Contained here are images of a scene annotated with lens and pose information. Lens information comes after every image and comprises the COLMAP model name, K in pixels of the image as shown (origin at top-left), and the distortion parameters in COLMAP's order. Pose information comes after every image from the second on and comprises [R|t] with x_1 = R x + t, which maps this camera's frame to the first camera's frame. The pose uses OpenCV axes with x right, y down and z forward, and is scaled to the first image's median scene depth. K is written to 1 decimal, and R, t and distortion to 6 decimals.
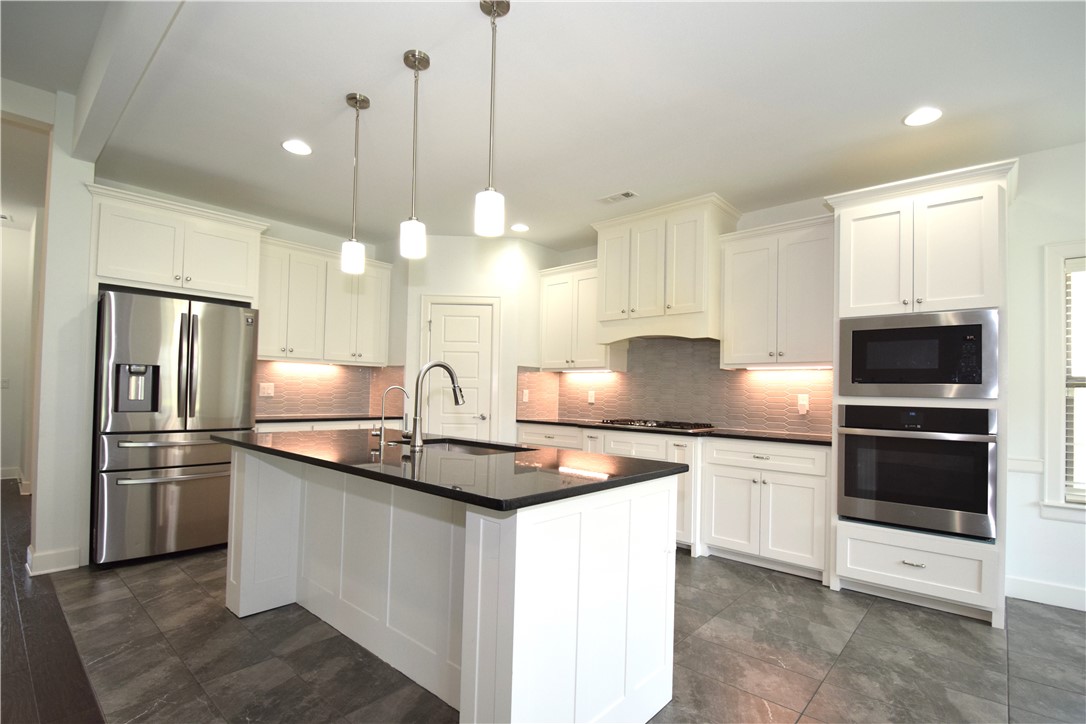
lens RADIAL K [[526.7, 0, 543.0], [0, 526.7, 362.0], [0, 0, 1]] dist [-0.000978, -0.000349]
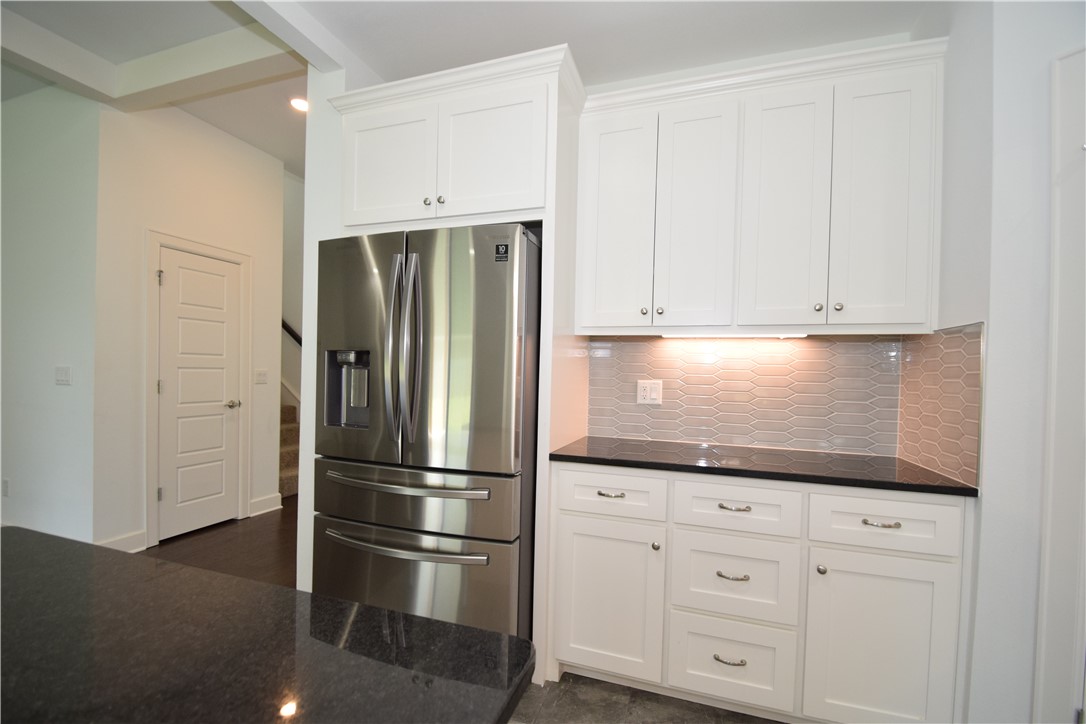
lens RADIAL K [[472.6, 0, 538.8], [0, 472.6, 383.0], [0, 0, 1]] dist [0.002695, -0.013755]
pose [[0.384987, 0.004088, -0.922913, -0.109231], [0.037969, 0.999073, 0.020264, 0.026514], [0.922141, -0.042843, 0.384475, 0.637748]]
